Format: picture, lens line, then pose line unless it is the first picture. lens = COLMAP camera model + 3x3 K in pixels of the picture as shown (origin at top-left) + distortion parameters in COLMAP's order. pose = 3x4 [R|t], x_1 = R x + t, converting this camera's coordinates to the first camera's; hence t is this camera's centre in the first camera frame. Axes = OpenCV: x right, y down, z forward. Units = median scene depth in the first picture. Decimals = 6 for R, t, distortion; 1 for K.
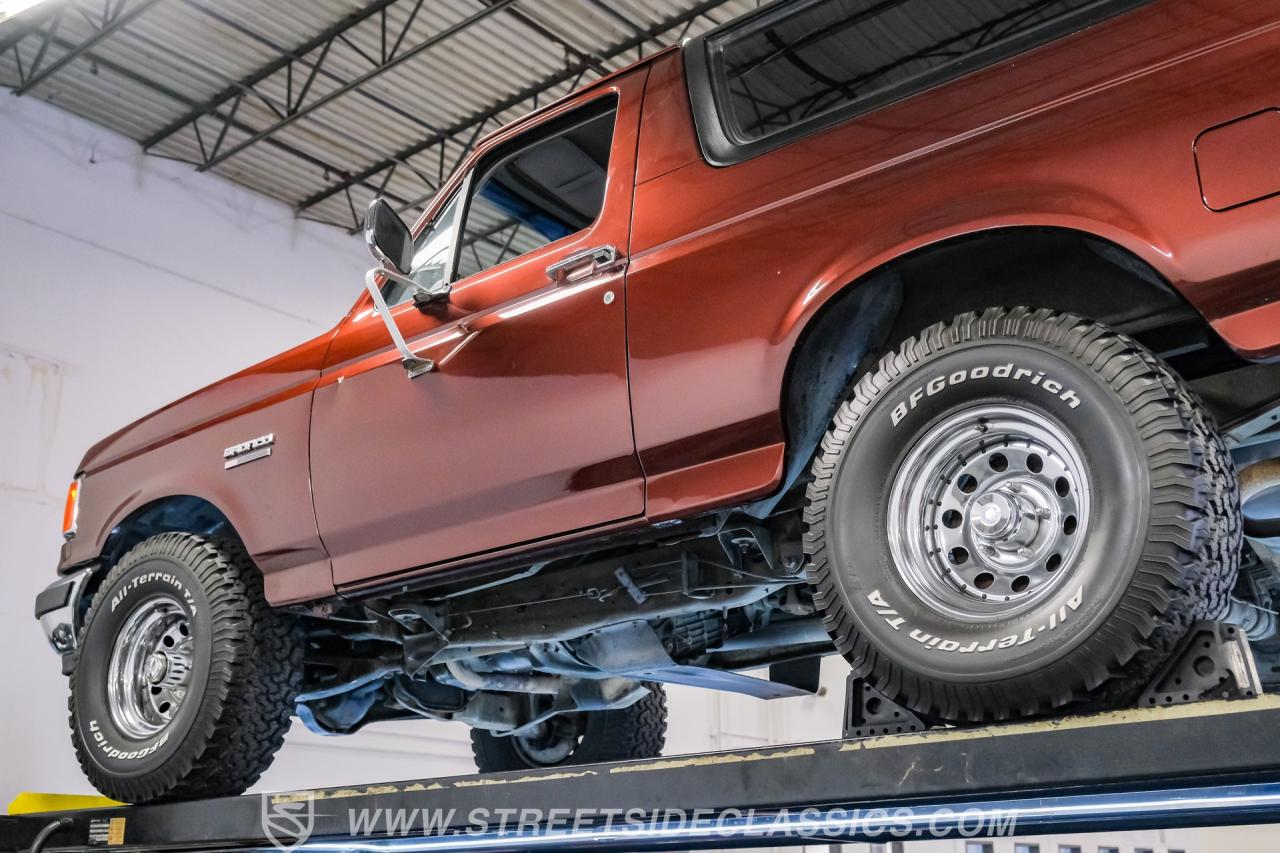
lens RADIAL K [[1413.1, 0, 640.3], [0, 1413.1, 444.2], [0, 0, 1]] dist [-0.012227, 0.002607]
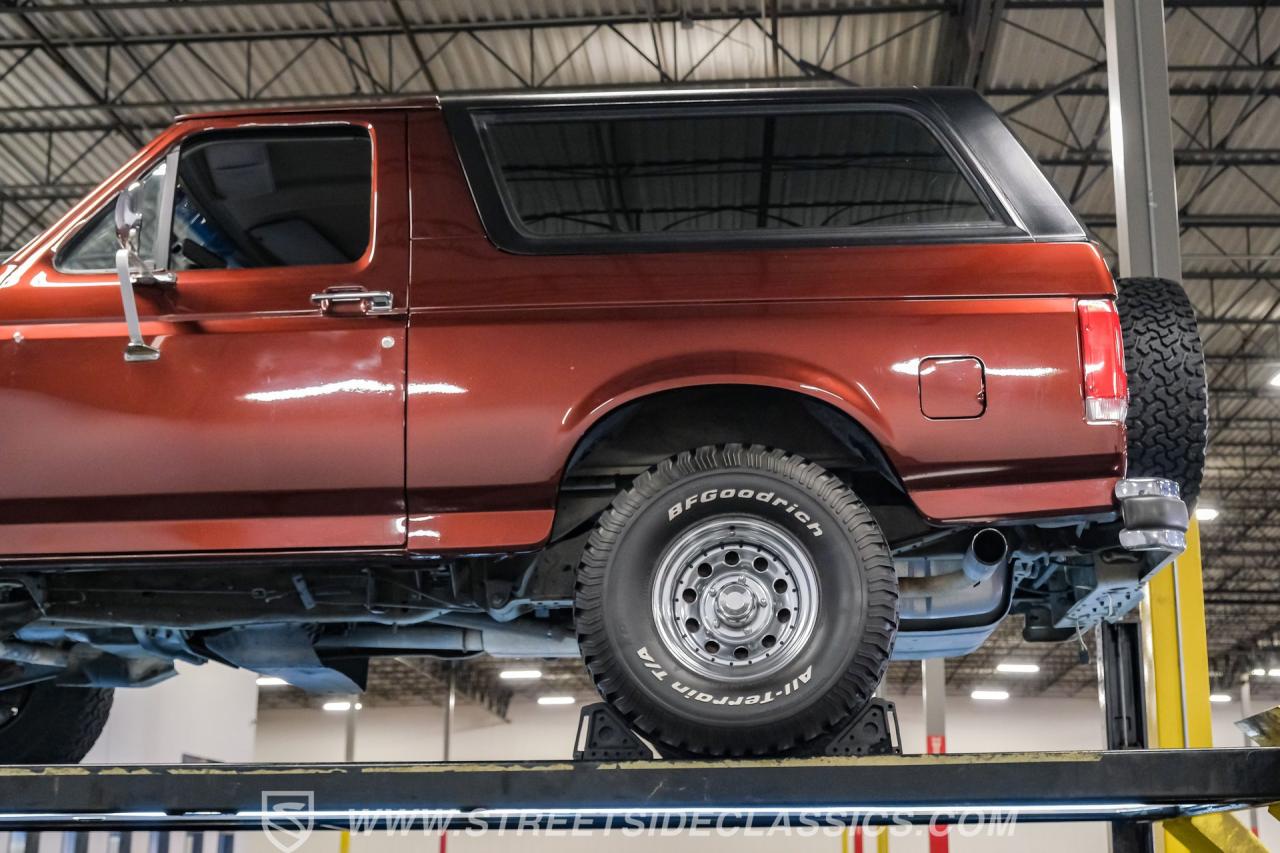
lens RADIAL K [[1732.4, 0, 640.0], [0, 1732.4, 426.5], [0, 0, 1]] dist [-0.012156, 0.047786]
pose [[0.827693, 0.157410, 0.538652, -0.708820], [-0.182955, 0.983102, -0.006162, -0.082527], [-0.530520, -0.093449, 0.842506, -0.302094]]
